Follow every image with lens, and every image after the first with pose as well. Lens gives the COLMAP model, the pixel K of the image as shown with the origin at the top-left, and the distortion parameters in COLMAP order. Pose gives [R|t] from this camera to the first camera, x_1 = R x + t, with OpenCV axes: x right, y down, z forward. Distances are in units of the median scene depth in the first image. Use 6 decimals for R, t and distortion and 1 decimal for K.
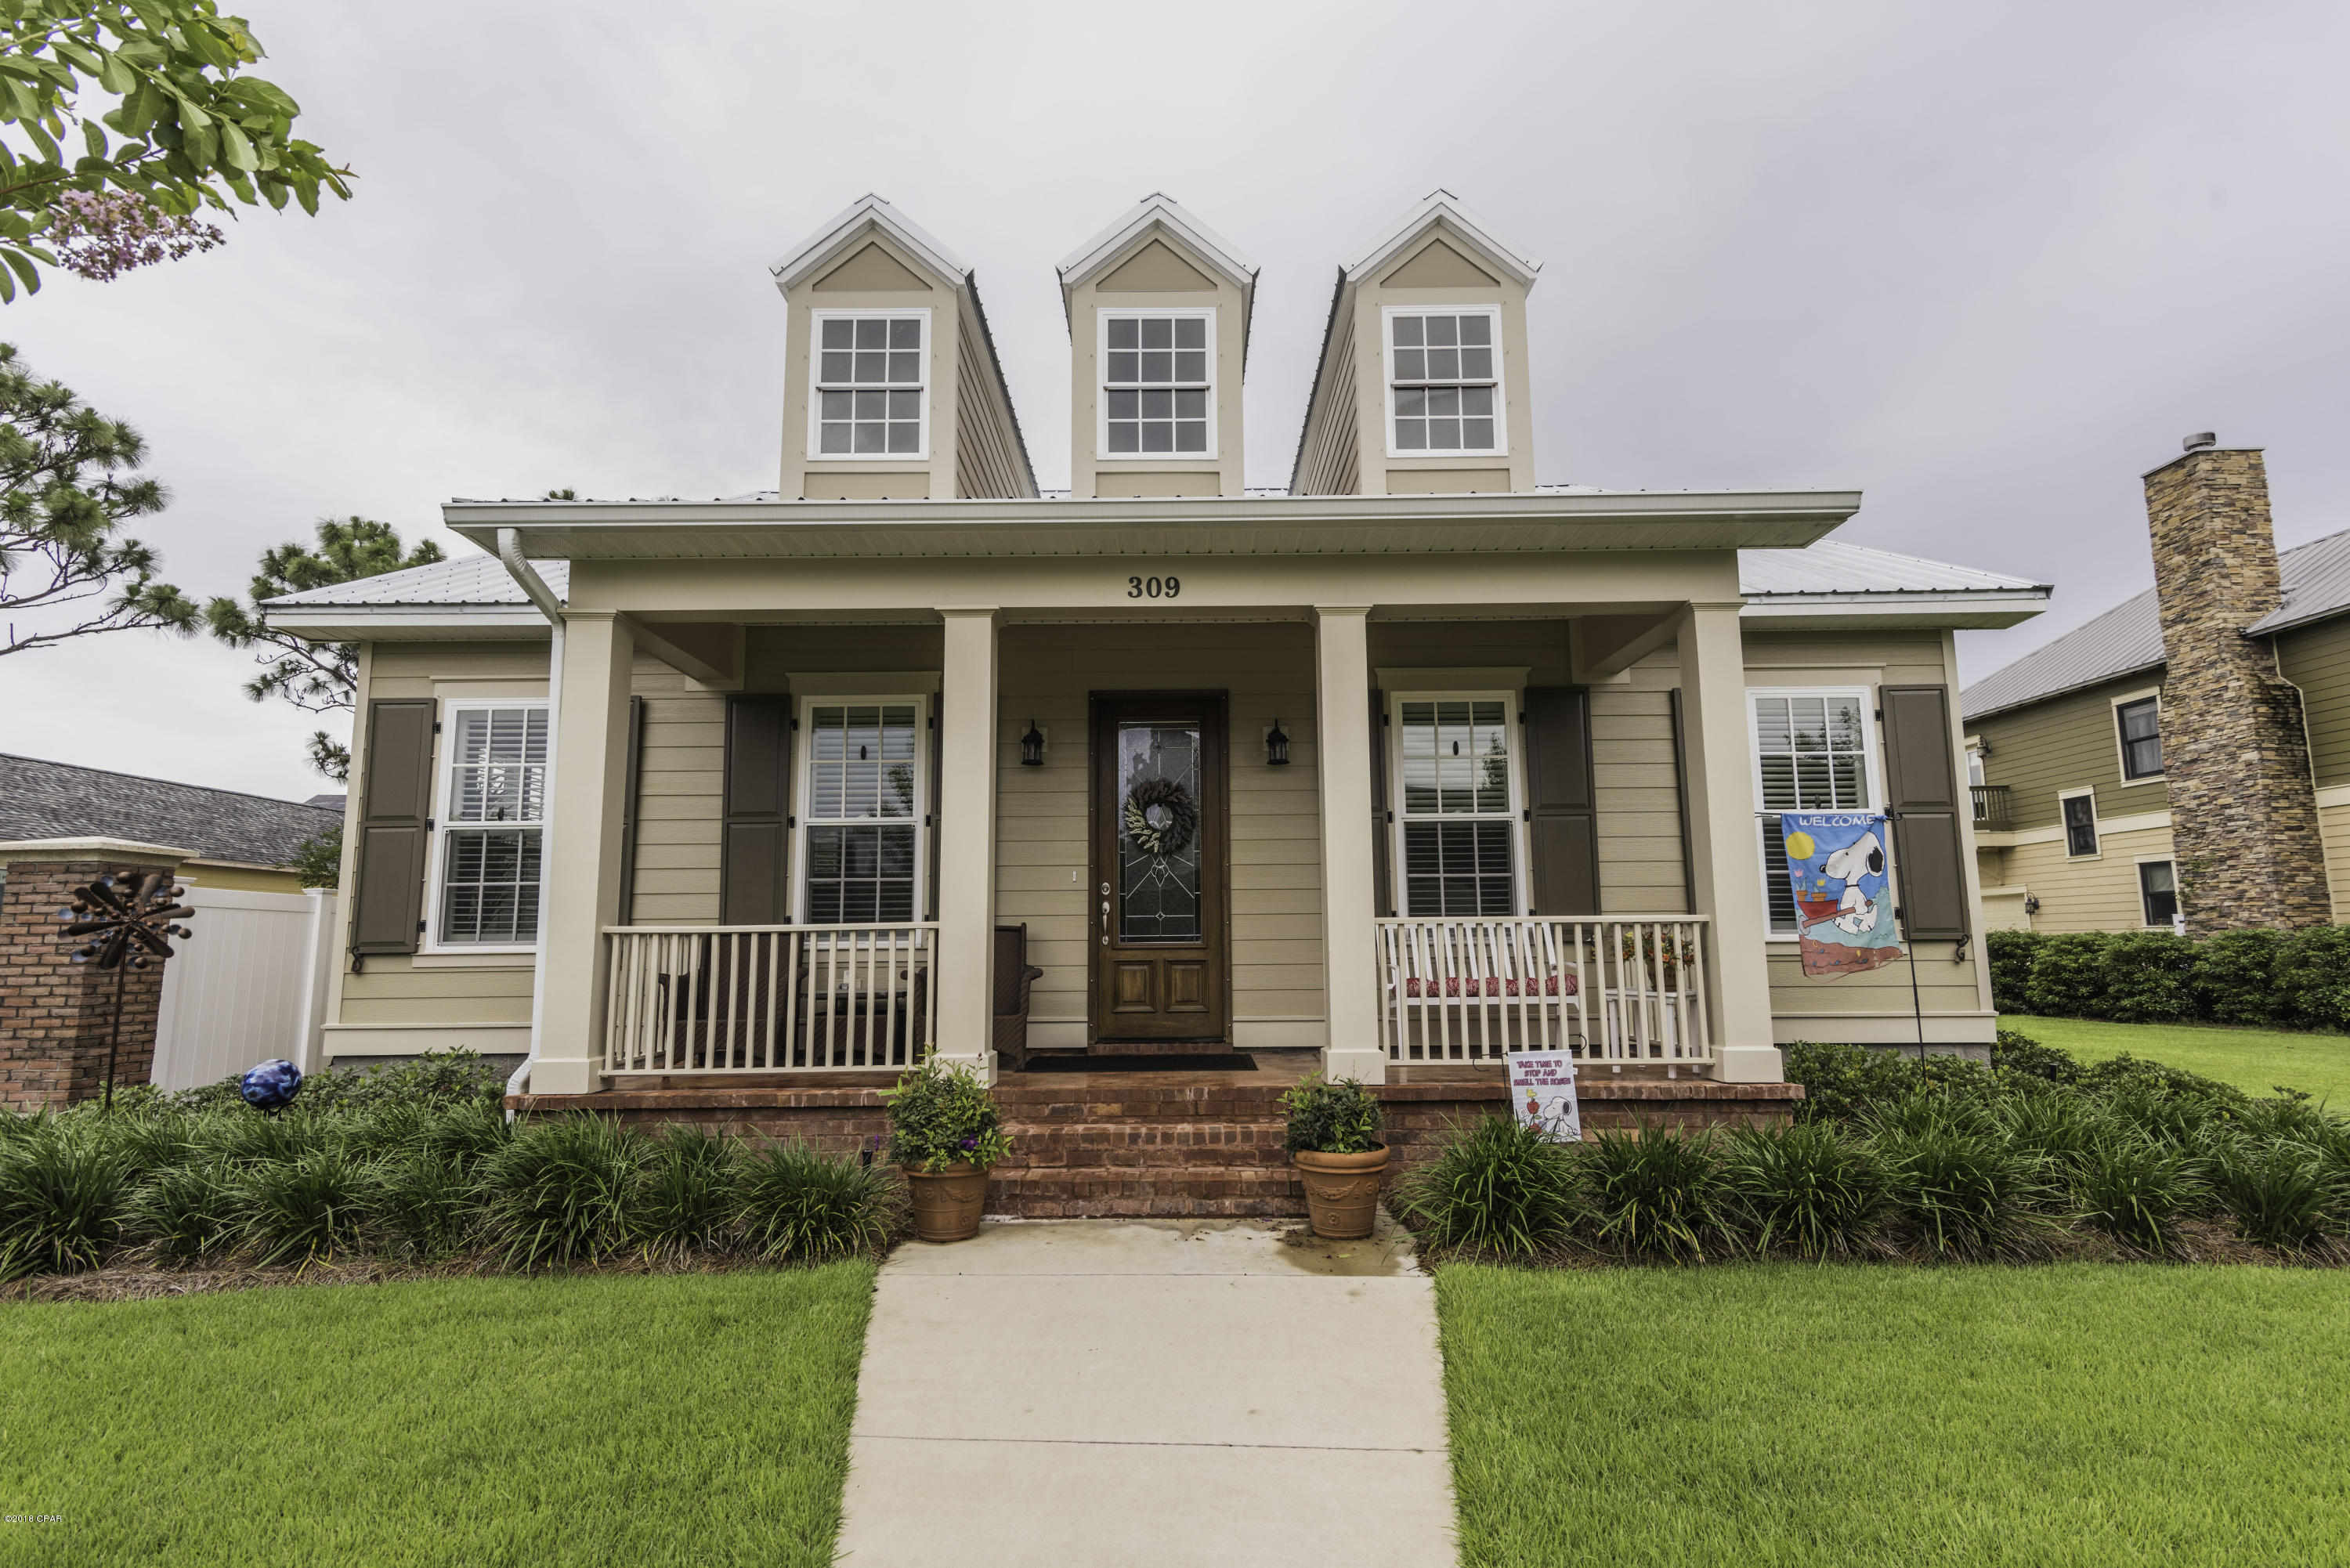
lens RADIAL K [[1162.6, 0, 1180.8], [0, 1162.6, 788.9], [0, 0, 1]] dist [0.016922, -0.000191]
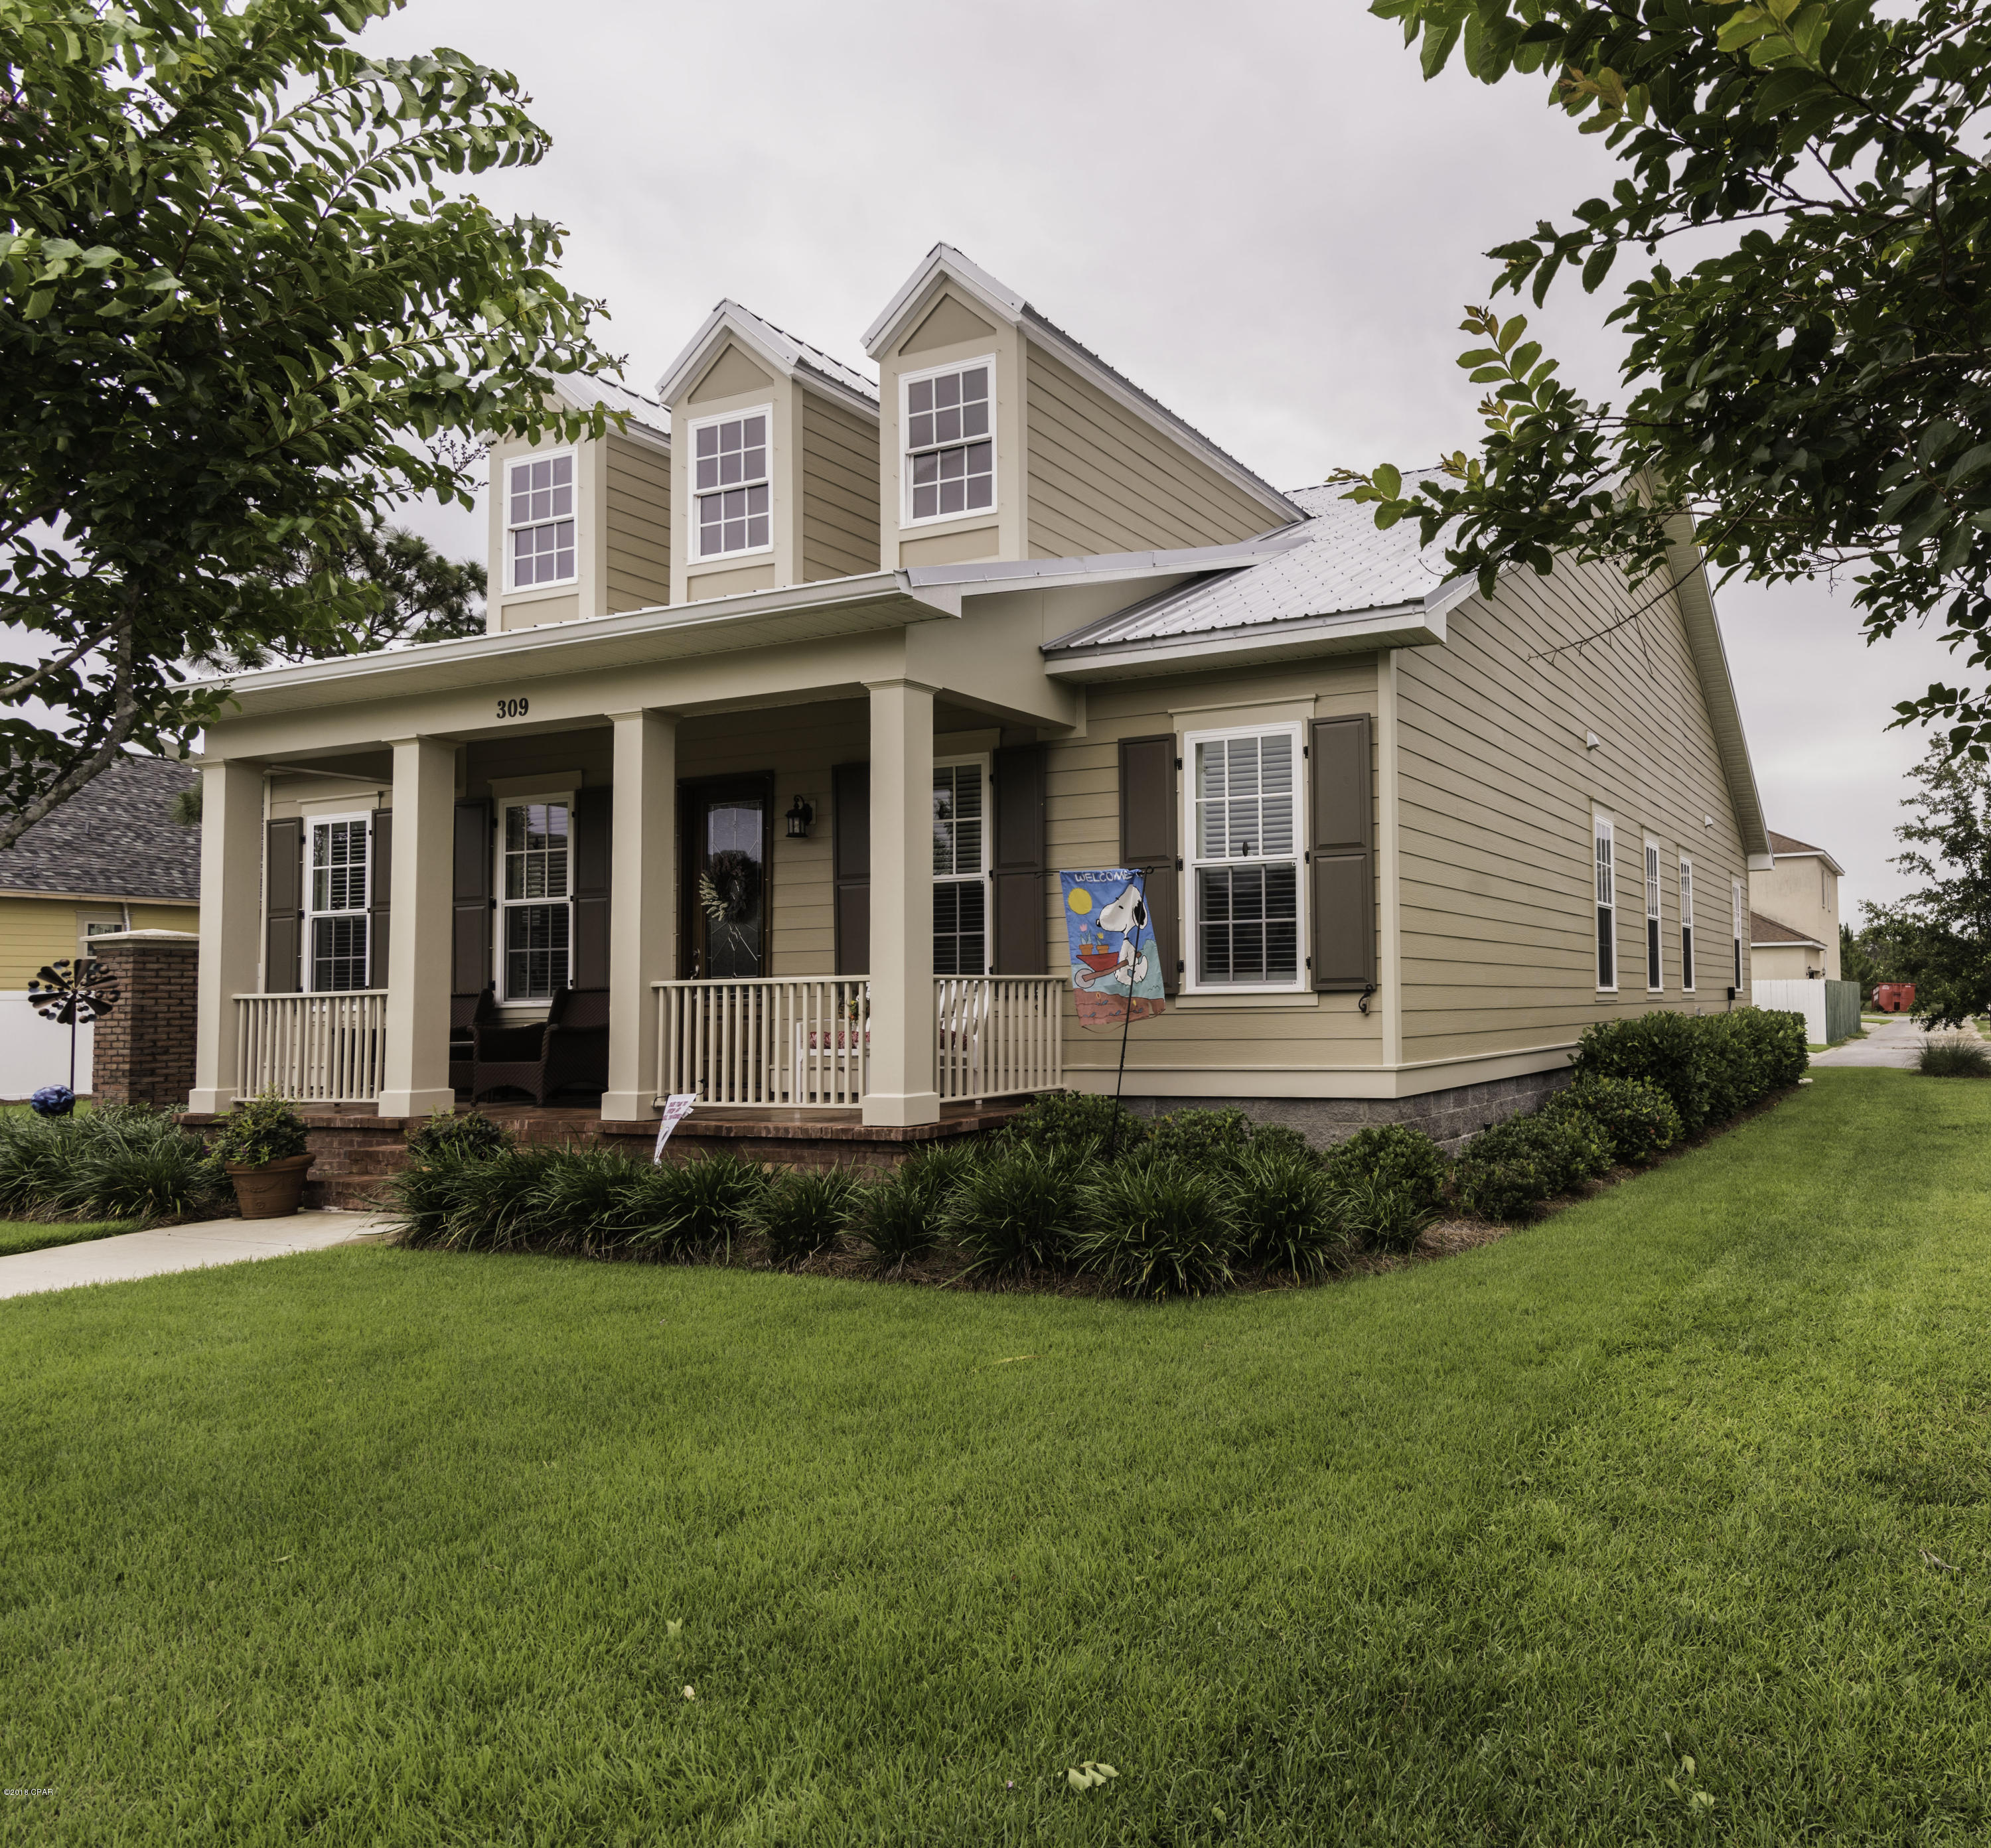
lens RADIAL K [[1390.8, 0, 1408.6], [0, 1390.8, 933.0], [0, 0, 1]] dist [0.002022, 0.002468]
pose [[0.930588, -0.024353, -0.365257, 1.104597], [0.059310, 0.994632, 0.084791, -0.008948], [0.361232, -0.100569, 0.927037, -0.010683]]
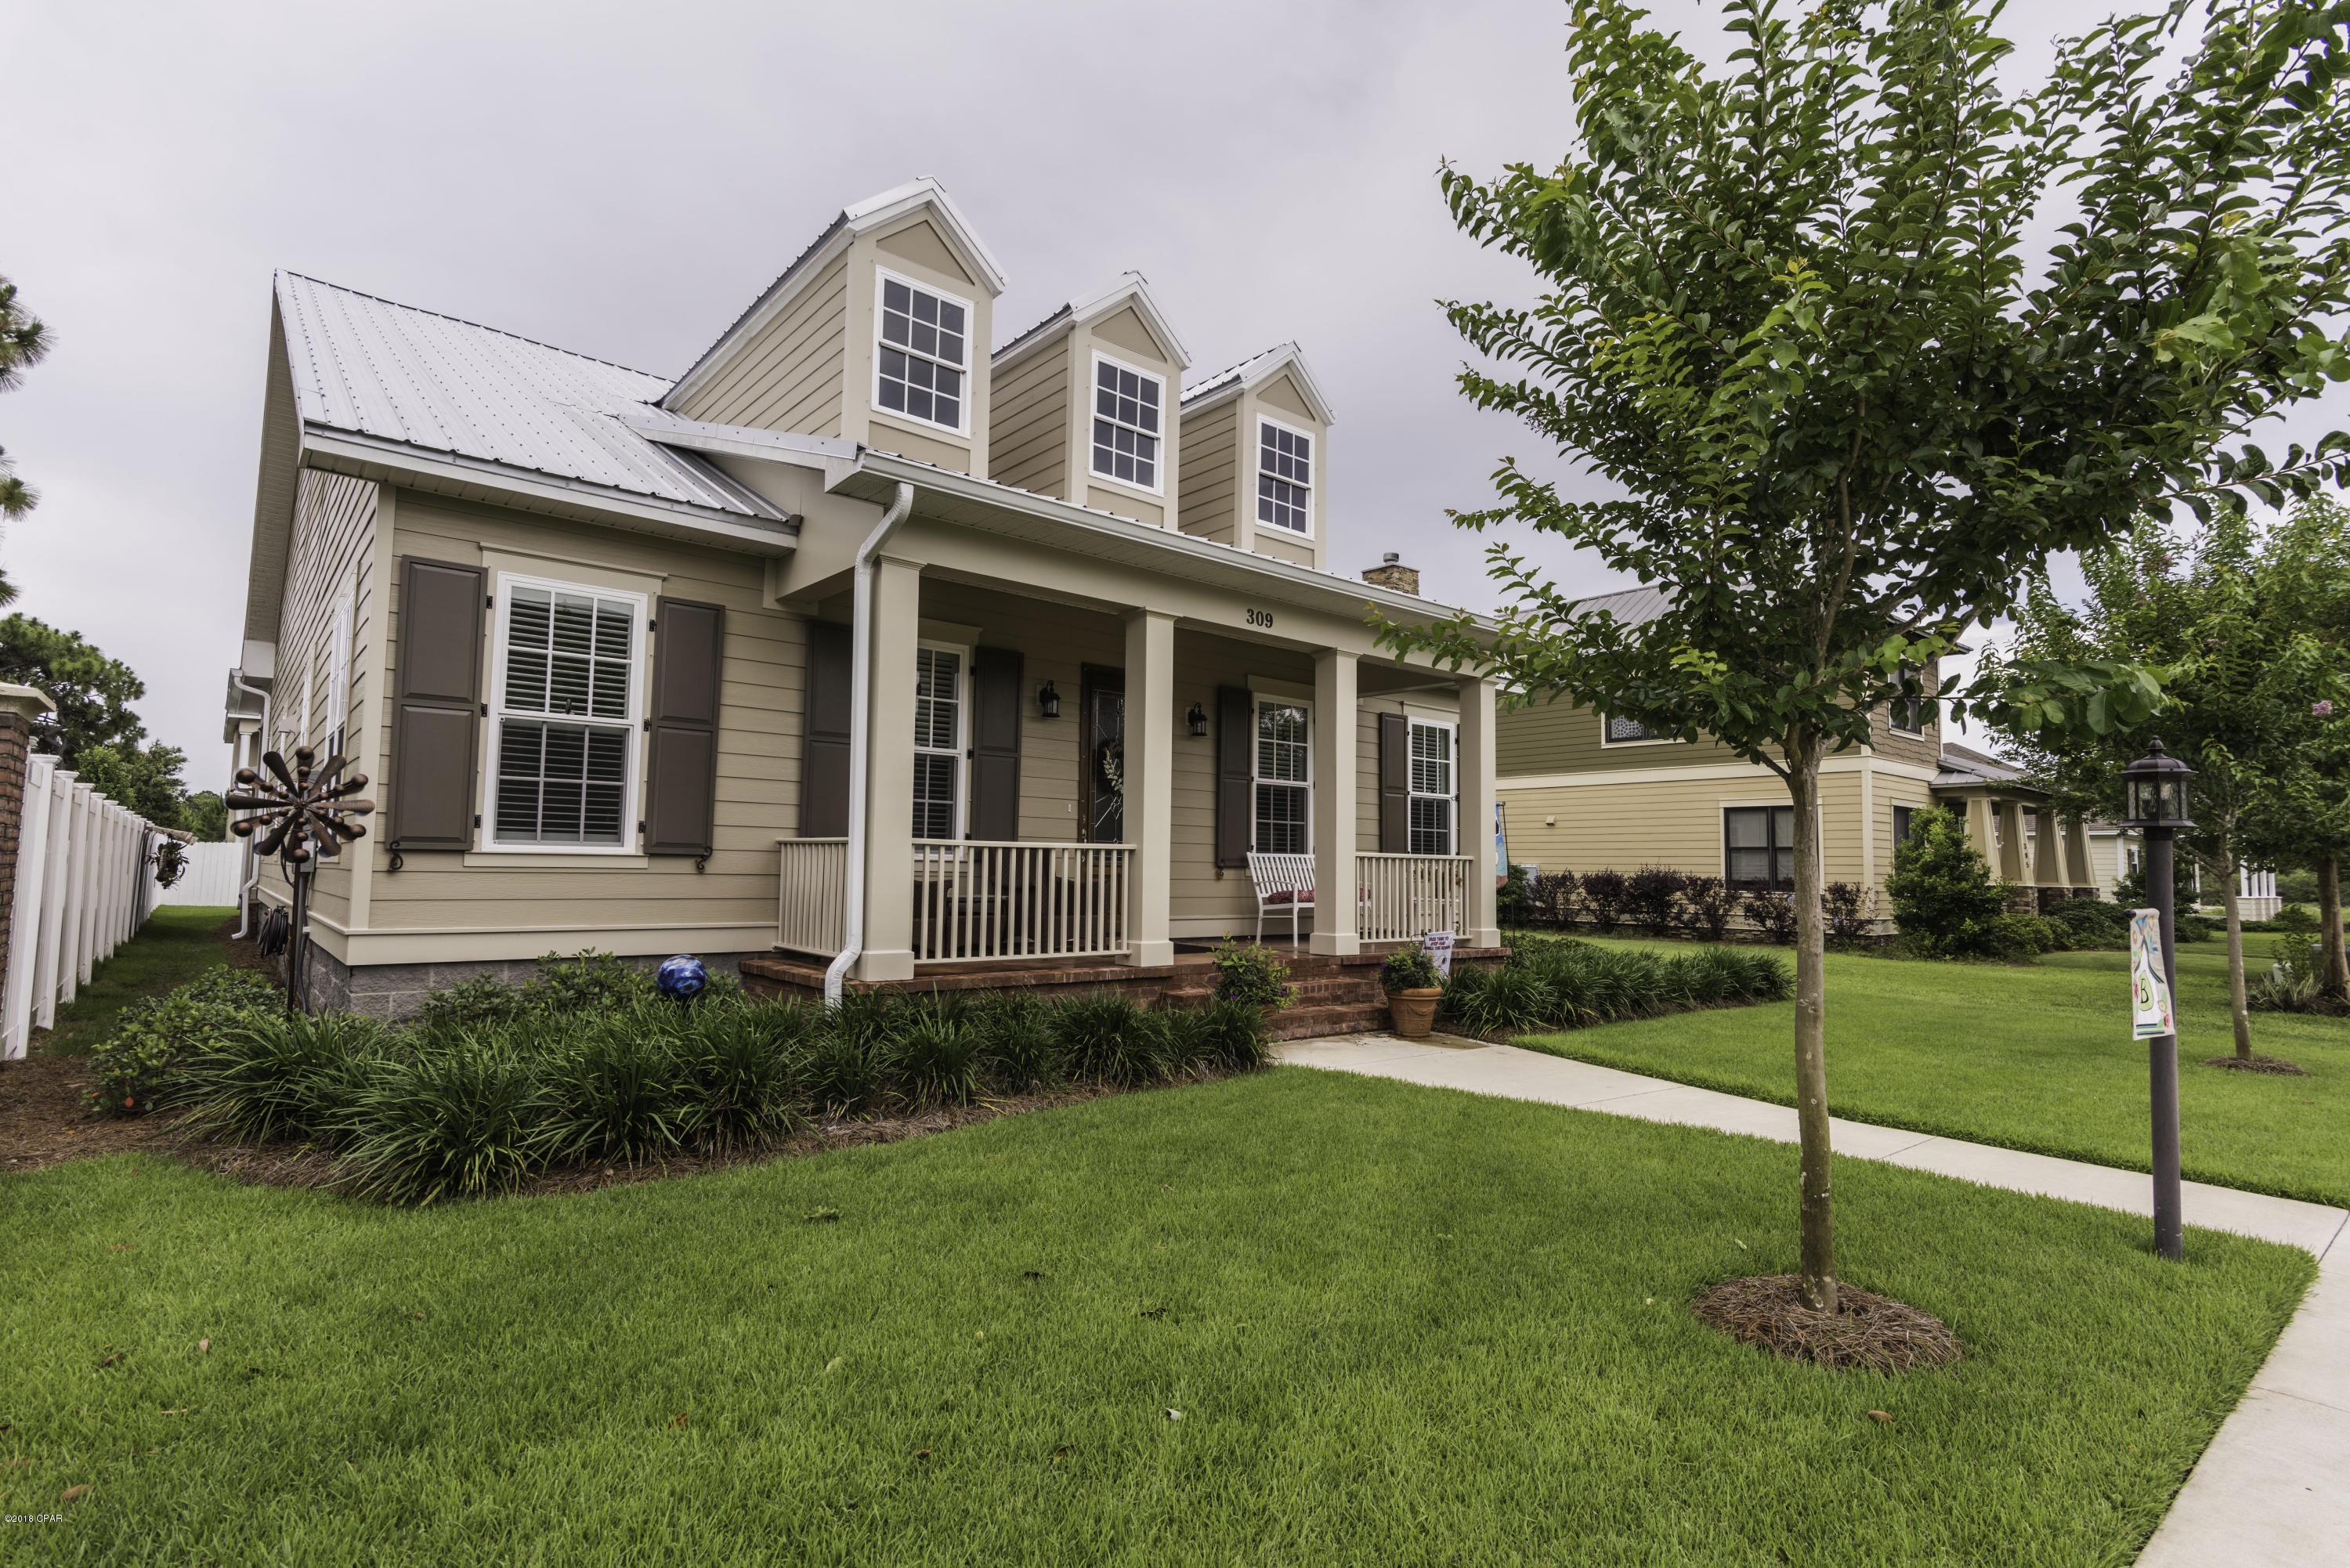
lens RADIAL K [[1137.7, 0, 1179.6], [0, 1137.7, 790.4], [0, 0, 1]] dist [0.017227, -0.000525]
pose [[0.759659, 0.067692, 0.646789, -0.814778], [-0.112419, 0.993264, 0.028083, 0.007204], [-0.640531, -0.094045, 0.762152, -0.022581]]
